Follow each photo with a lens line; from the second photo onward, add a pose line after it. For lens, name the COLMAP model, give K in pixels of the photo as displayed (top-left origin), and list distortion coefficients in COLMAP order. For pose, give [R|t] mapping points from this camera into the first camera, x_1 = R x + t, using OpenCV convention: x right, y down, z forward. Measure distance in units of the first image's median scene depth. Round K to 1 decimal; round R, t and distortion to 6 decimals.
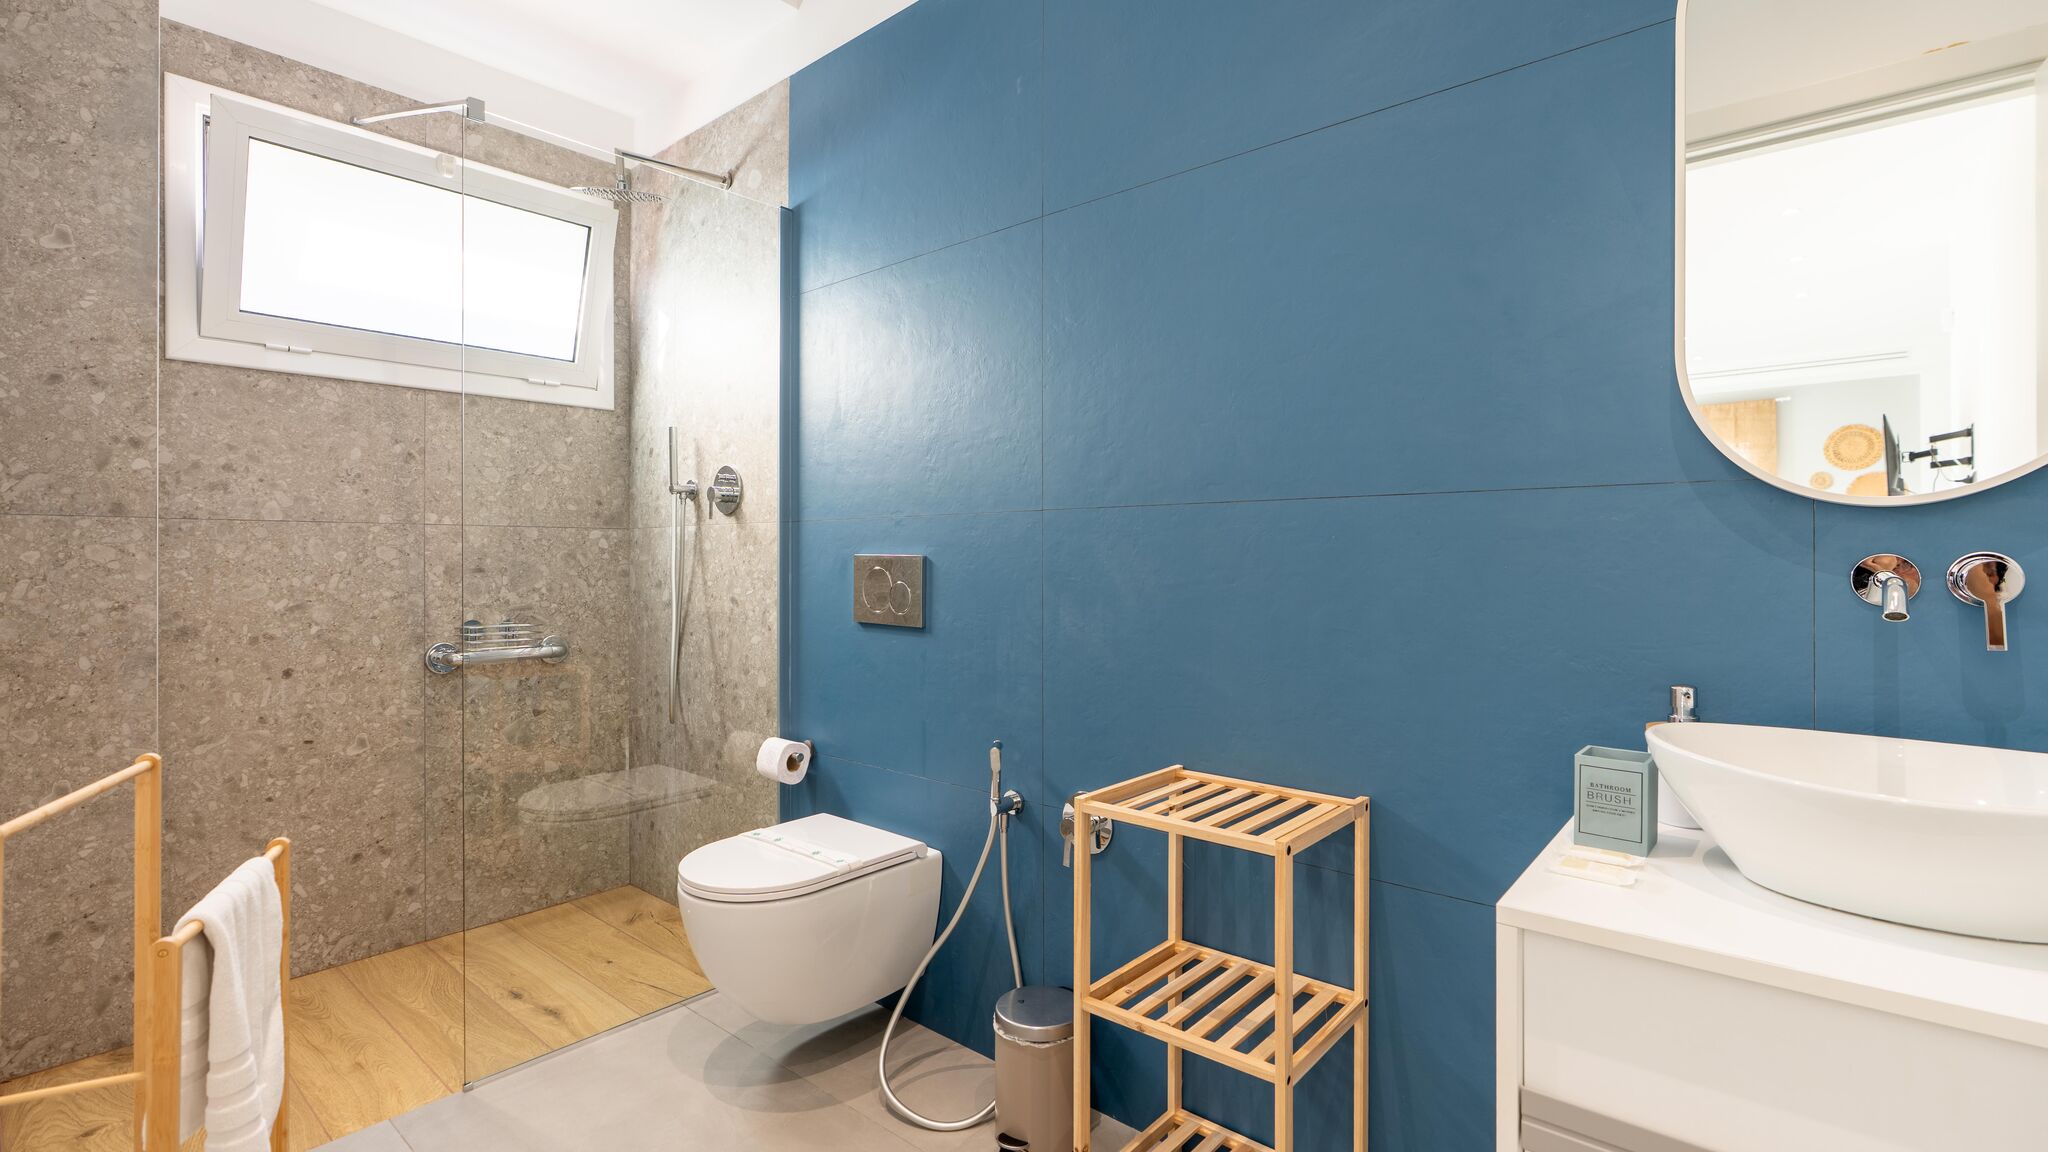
lens RADIAL K [[914.8, 0, 1028.9], [0, 914.8, 570.0], [0, 0, 1]] dist [-0.012315, 0.001887]
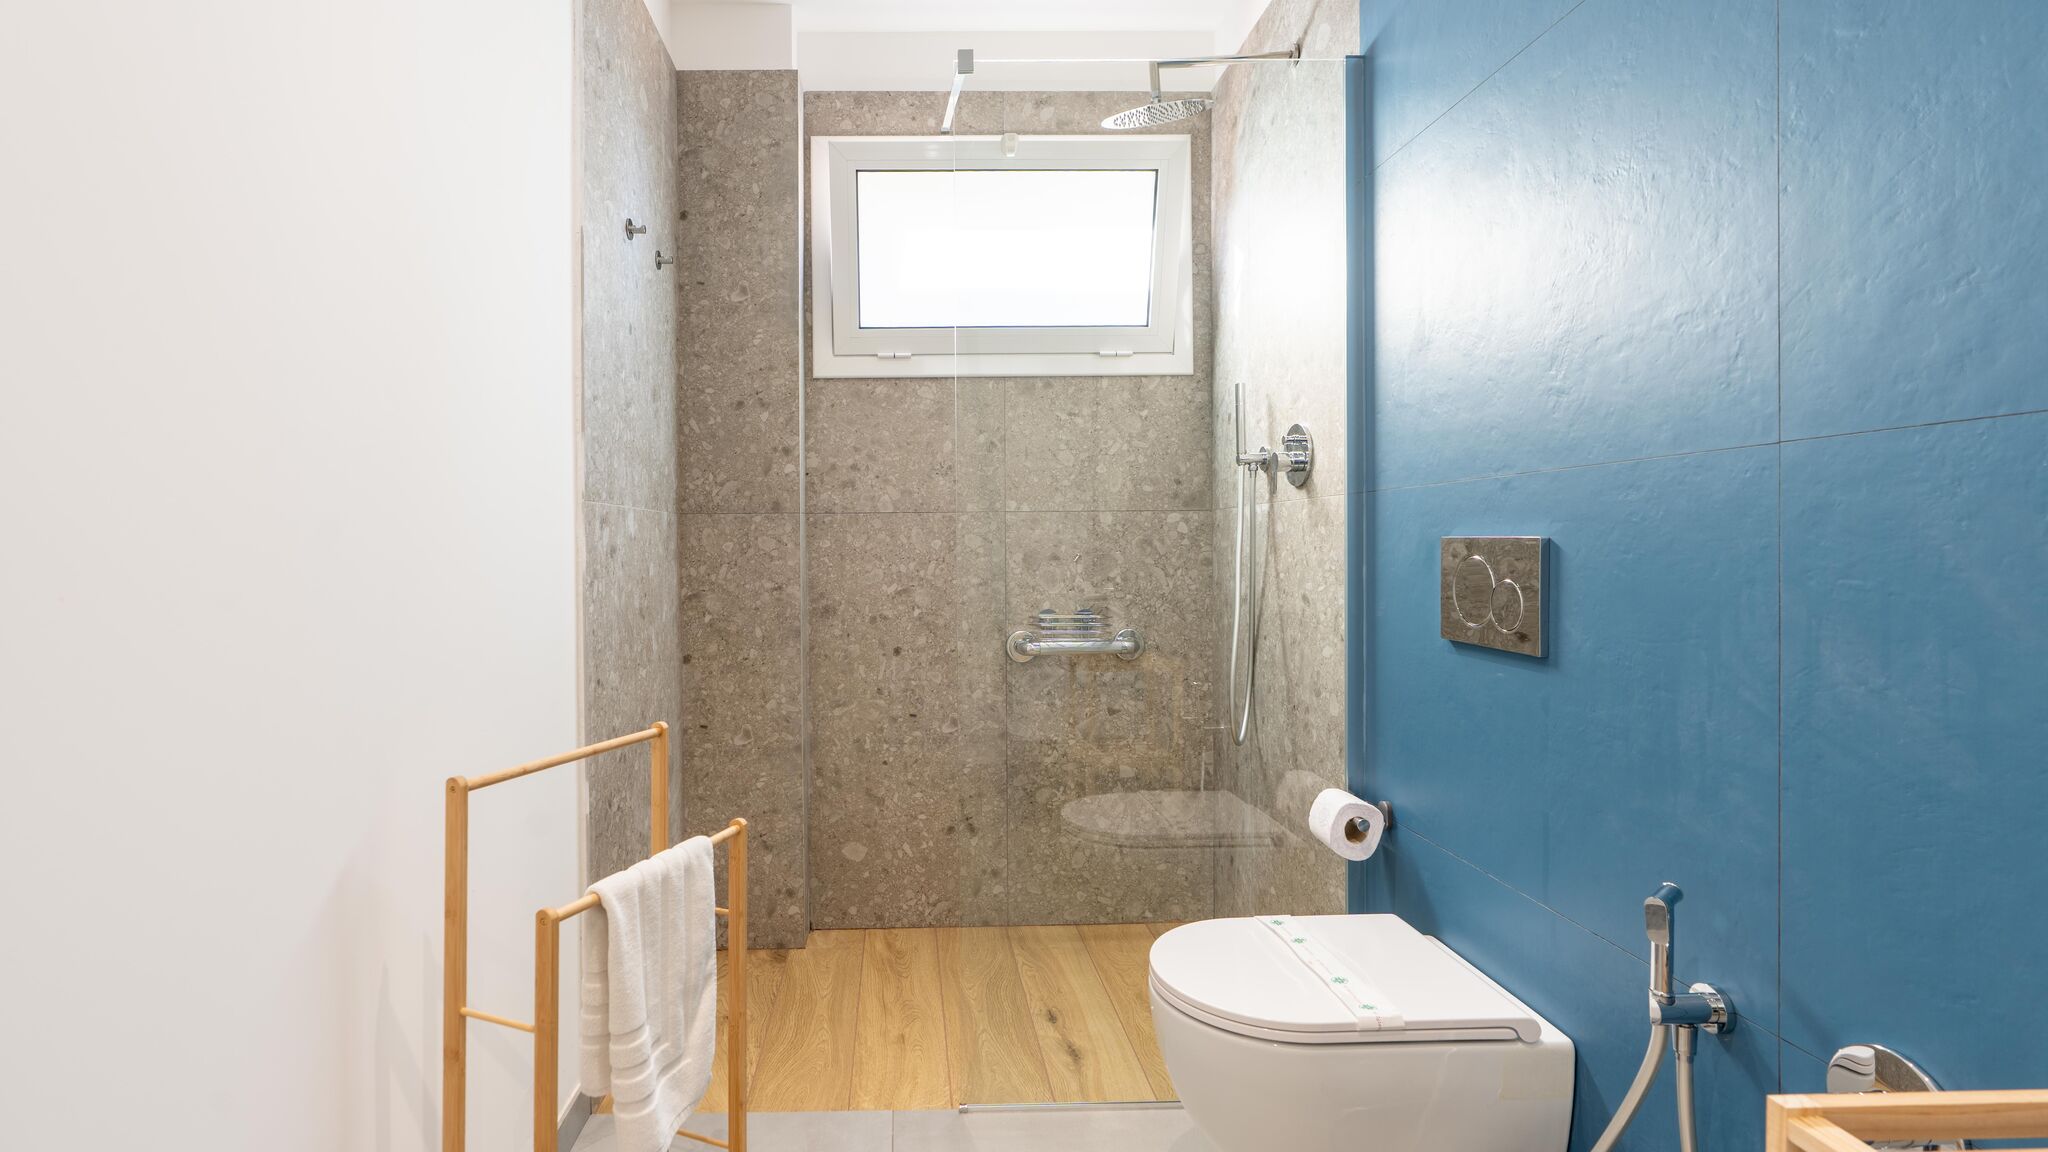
lens RADIAL K [[914.8, 0, 1017.4], [0, 914.8, 557.9], [0, 0, 1]] dist [-0.012315, 0.001887]
pose [[0.665847, 0.004650, -0.746074, 0.103678], [-0.002461, 0.999989, 0.004036, -0.003814], [0.746084, -0.000851, 0.665851, 0.356818]]
